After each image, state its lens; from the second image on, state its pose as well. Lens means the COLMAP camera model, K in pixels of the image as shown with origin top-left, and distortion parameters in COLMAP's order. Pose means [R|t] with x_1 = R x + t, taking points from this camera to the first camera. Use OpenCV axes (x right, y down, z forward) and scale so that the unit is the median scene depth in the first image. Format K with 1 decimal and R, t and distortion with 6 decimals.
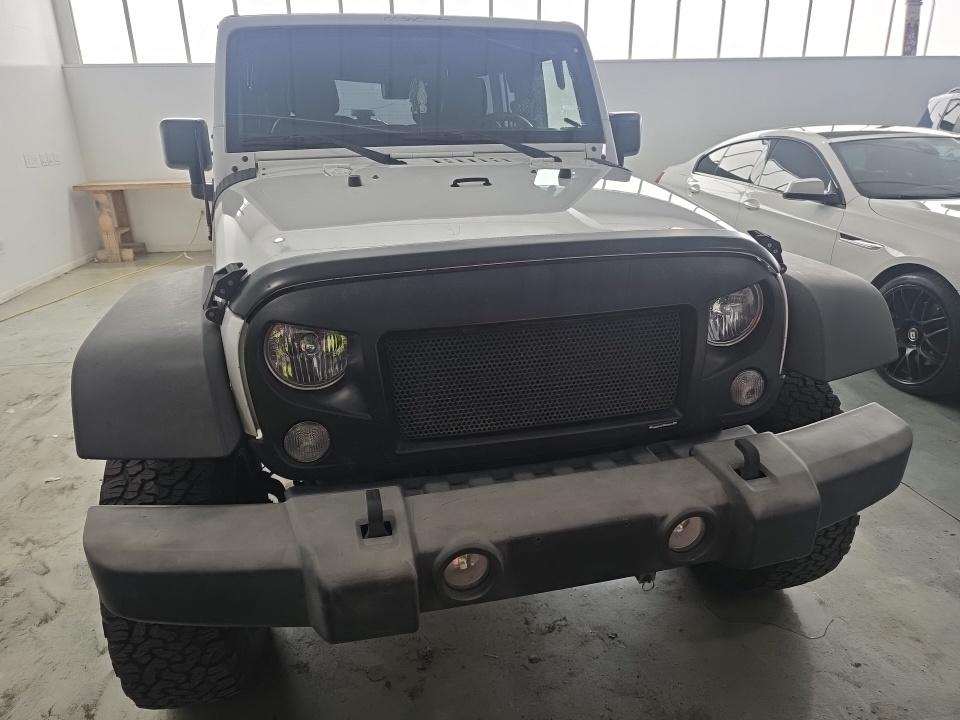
lens RADIAL K [[656.9, 0, 480.0], [0, 656.9, 360.0], [0, 0, 1]] dist [0.069790, -0.068361]
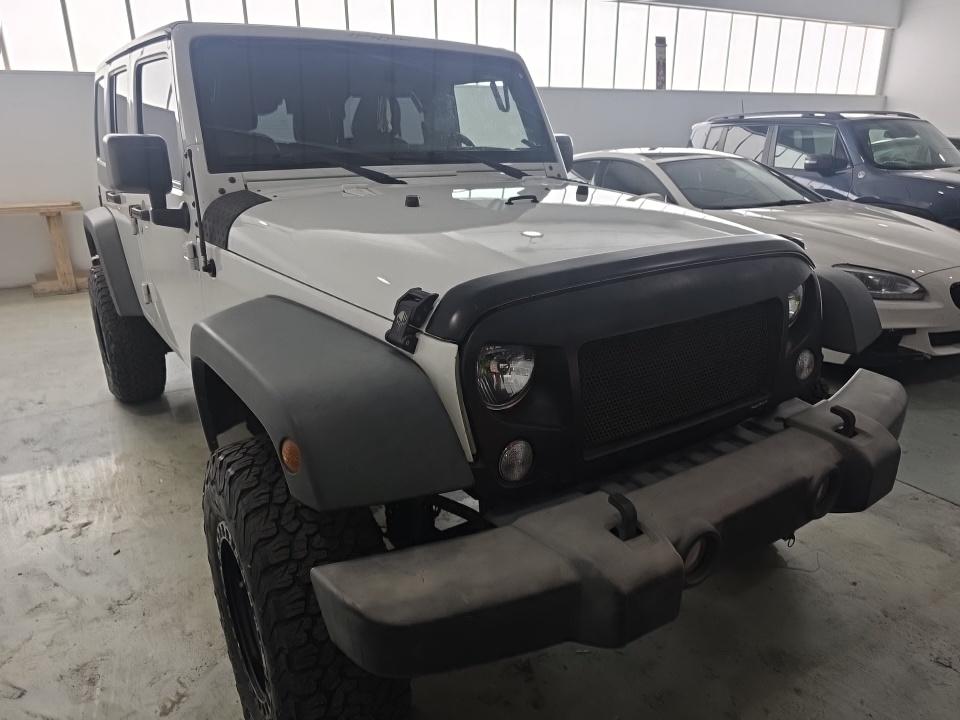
lens RADIAL K [[656.9, 0, 480.0], [0, 656.9, 360.0], [0, 0, 1]] dist [0.069790, -0.068361]
pose [[0.936279, -0.101424, 0.336296, -0.356914], [0.109943, 0.993918, -0.006333, -0.015266], [-0.333608, 0.042903, 0.941735, 0.042969]]
